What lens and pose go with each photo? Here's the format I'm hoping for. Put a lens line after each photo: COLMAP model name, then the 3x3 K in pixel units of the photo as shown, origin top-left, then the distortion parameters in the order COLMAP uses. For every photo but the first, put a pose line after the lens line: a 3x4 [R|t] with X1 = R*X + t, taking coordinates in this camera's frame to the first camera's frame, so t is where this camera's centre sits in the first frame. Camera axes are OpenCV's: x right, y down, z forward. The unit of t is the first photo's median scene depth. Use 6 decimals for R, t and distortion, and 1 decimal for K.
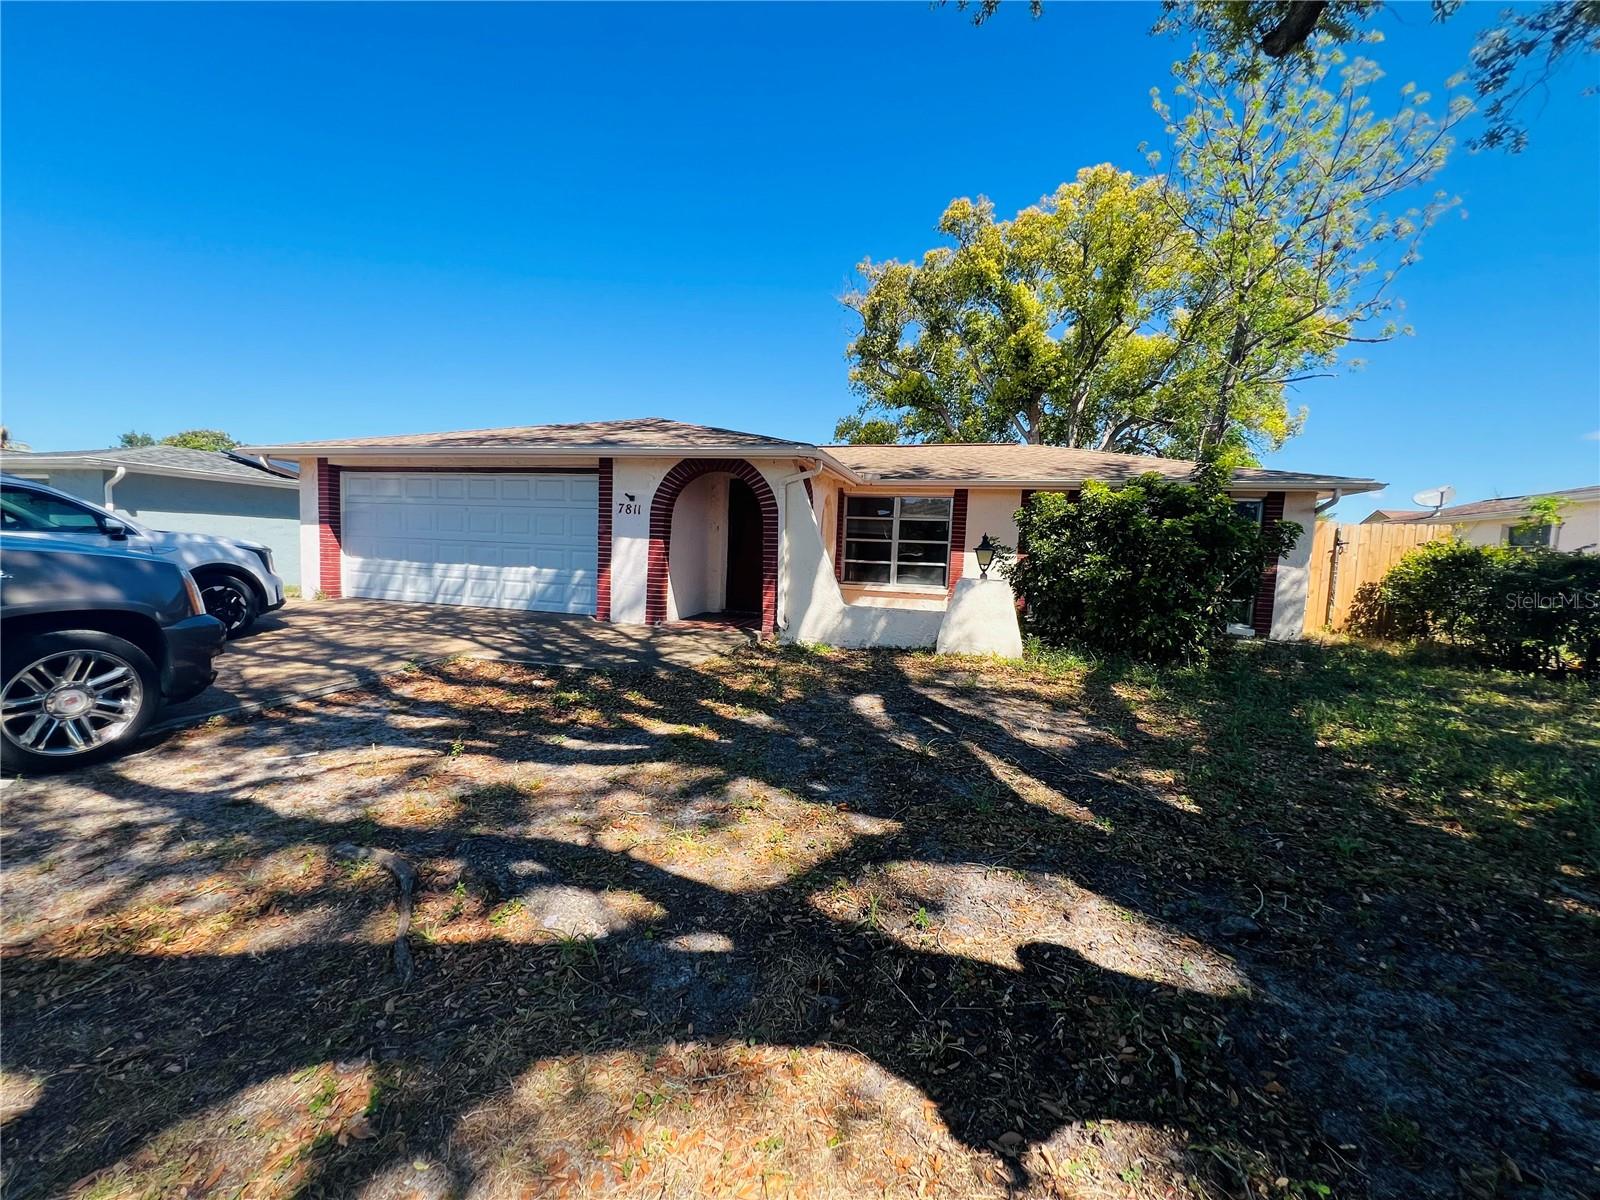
lens RADIAL K [[636.2, 0, 803.6], [0, 636.2, 603.0], [0, 0, 1]] dist [-0.001961, -0.000606]
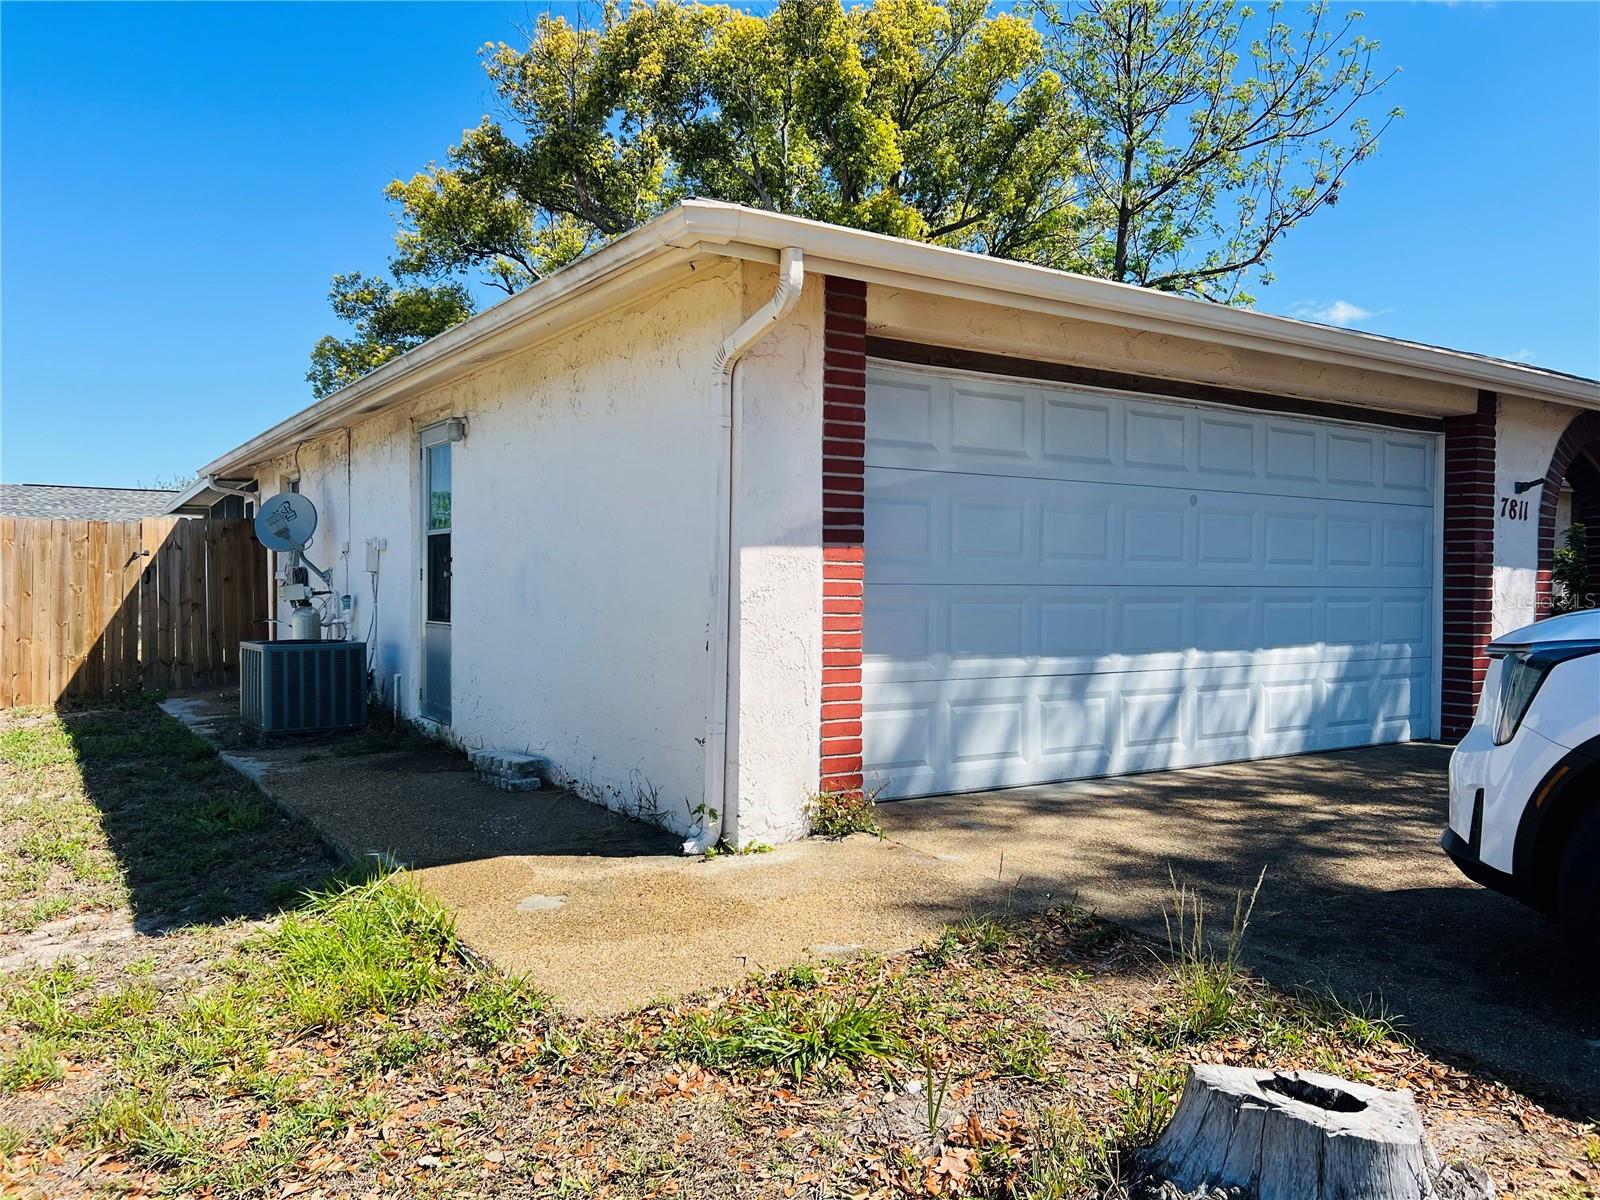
lens RADIAL K [[1200.2, 0, 800.0], [0, 1200.2, 600.0], [0, 0, 1]] dist [0.063678, -0.068420]
pose [[0.659509, -0.041286, 0.750562, -1.840723], [0.091257, 0.995503, -0.025428, -0.143098], [-0.746137, 0.085264, 0.660311, 1.092942]]
